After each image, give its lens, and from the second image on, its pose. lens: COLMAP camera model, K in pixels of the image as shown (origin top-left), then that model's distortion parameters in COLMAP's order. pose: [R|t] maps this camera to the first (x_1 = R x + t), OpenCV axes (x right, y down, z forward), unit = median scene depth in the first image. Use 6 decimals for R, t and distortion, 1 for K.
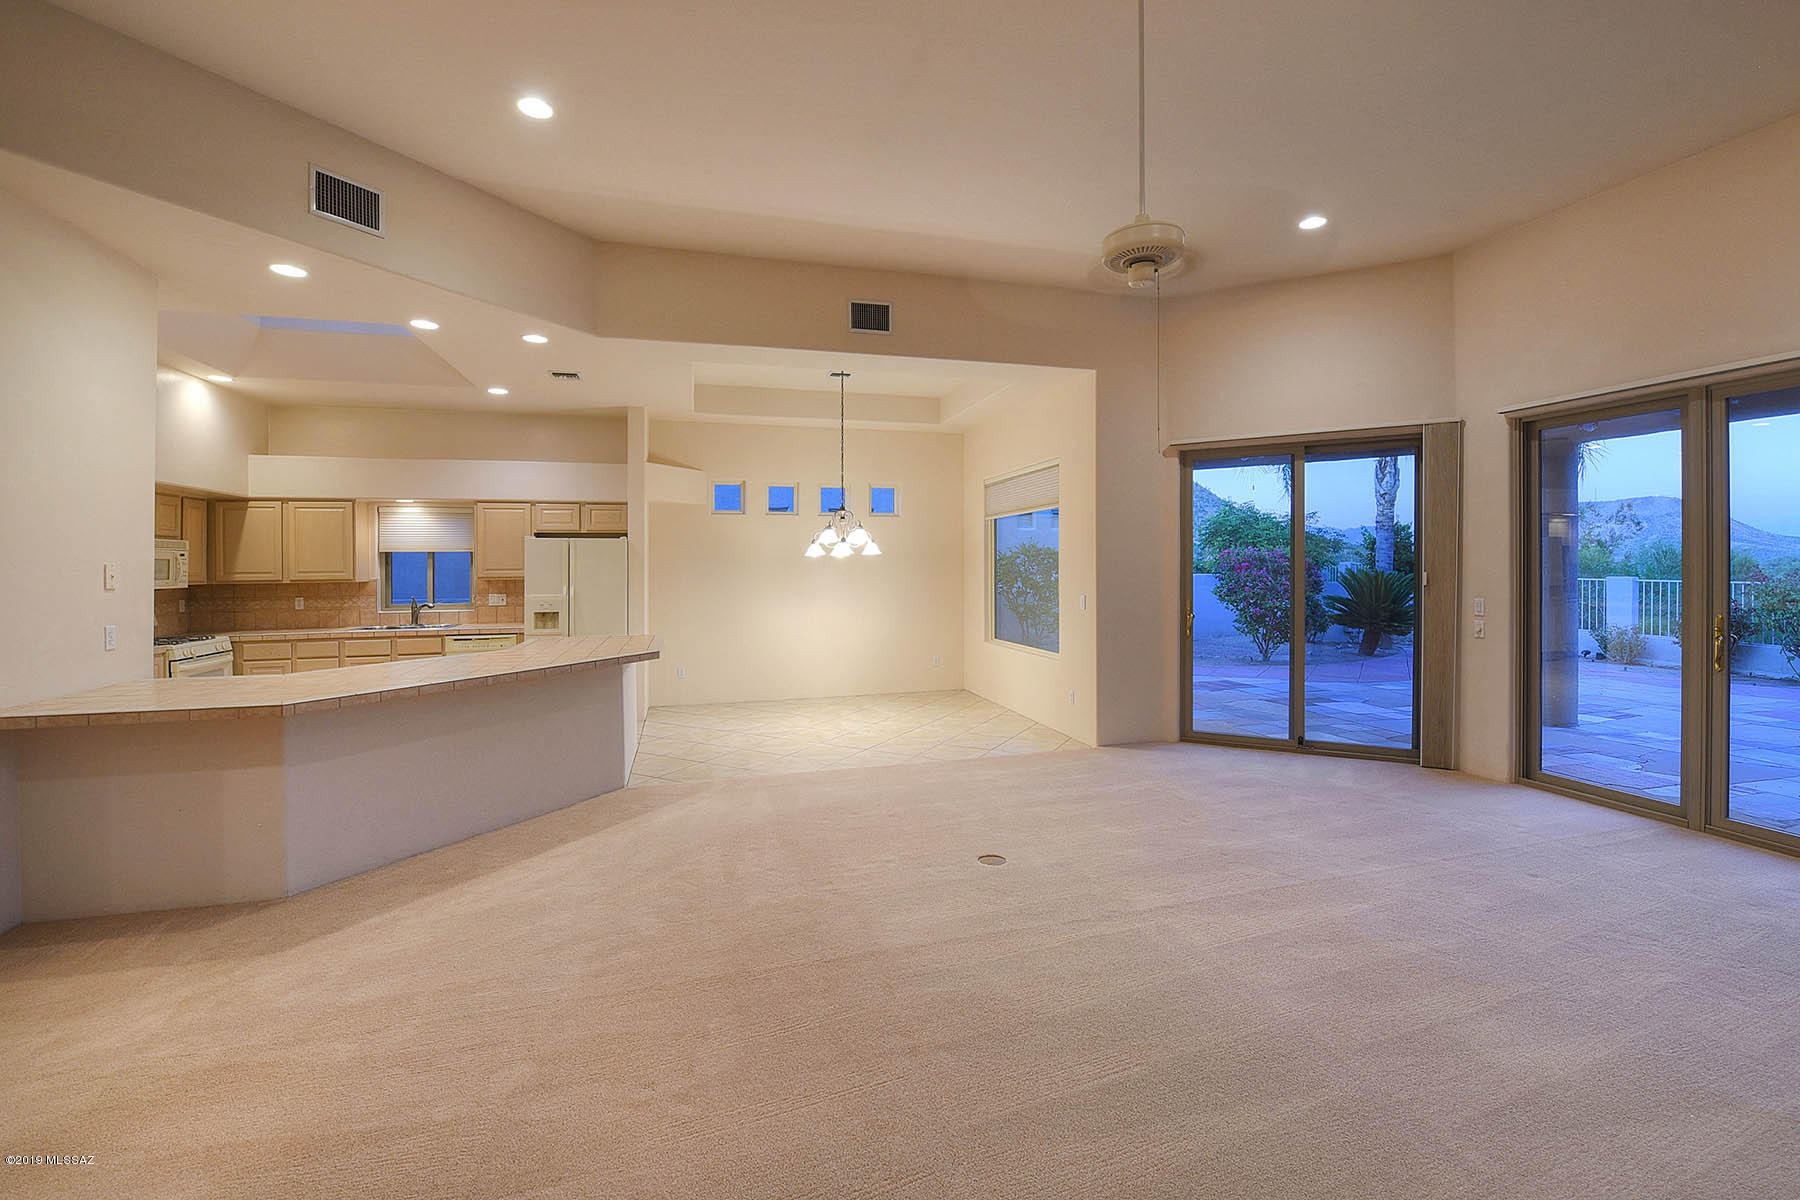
lens RADIAL K [[757.2, 0, 850.1], [0, 757.2, 549.1], [0, 0, 1]] dist [-0.029451, -0.000211]
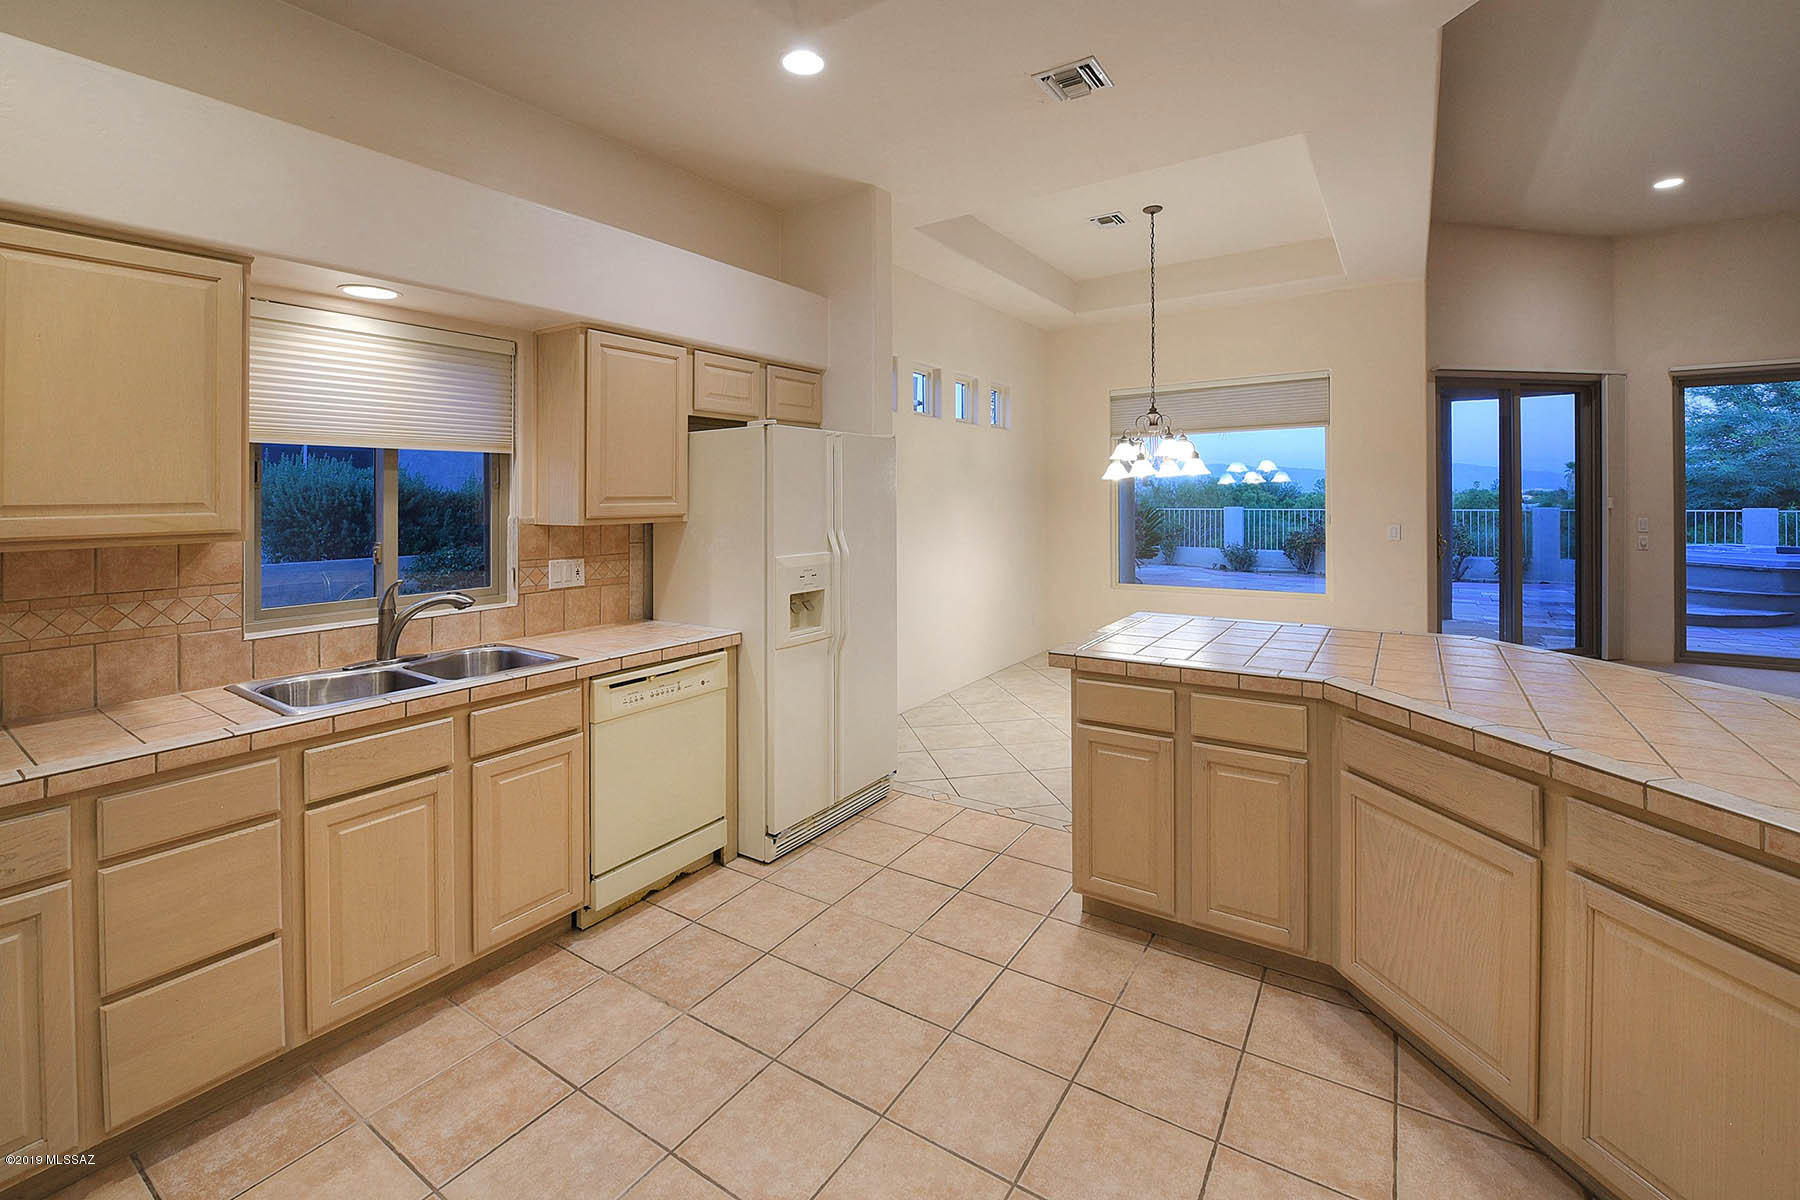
lens RADIAL K [[804.2, 0, 766.1], [0, 804.2, 515.1], [0, 0, 1]] dist [-0.019802, -0.000185]
pose [[0.747684, -0.012553, 0.663936, -0.724892], [-0.010387, 0.999478, 0.030595, 0.022562], [-0.663973, -0.029771, 0.747163, 0.643911]]
